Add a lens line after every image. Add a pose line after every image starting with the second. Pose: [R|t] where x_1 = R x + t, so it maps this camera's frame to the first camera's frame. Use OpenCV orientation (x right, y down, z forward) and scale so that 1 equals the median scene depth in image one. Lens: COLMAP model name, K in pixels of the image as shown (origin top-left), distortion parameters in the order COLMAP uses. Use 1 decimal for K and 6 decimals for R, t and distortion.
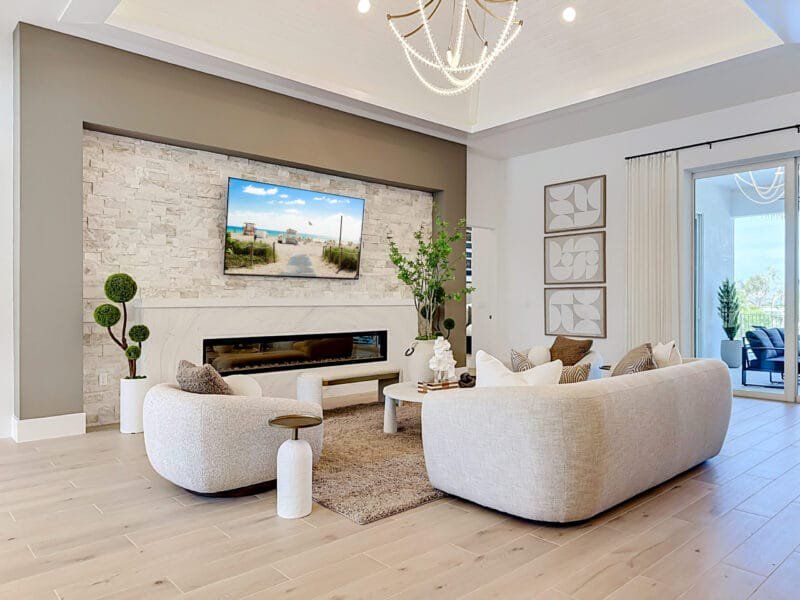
lens RADIAL K [[566.1, 0, 402.4], [0, 566.1, 306.5], [0, 0, 1]] dist [0.019121, -0.003905]
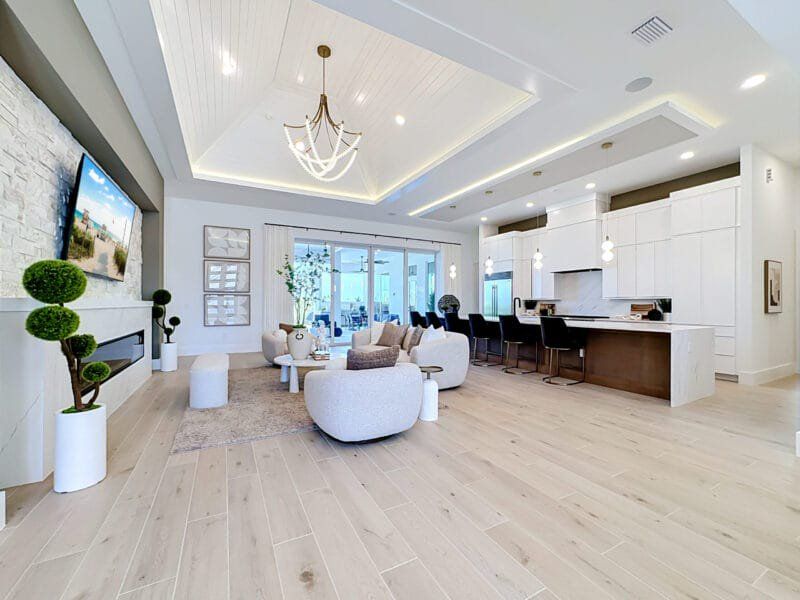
lens RADIAL K [[334.8, 0, 400.0], [0, 334.8, 300.0], [0, 0, 1]] dist [-0.011980, 0.000393]
pose [[0.242198, 0.013669, 0.970131, -0.497770], [0.013025, 0.999765, -0.017338, 0.002508], [-0.970139, 0.016835, 0.241963, 0.329803]]
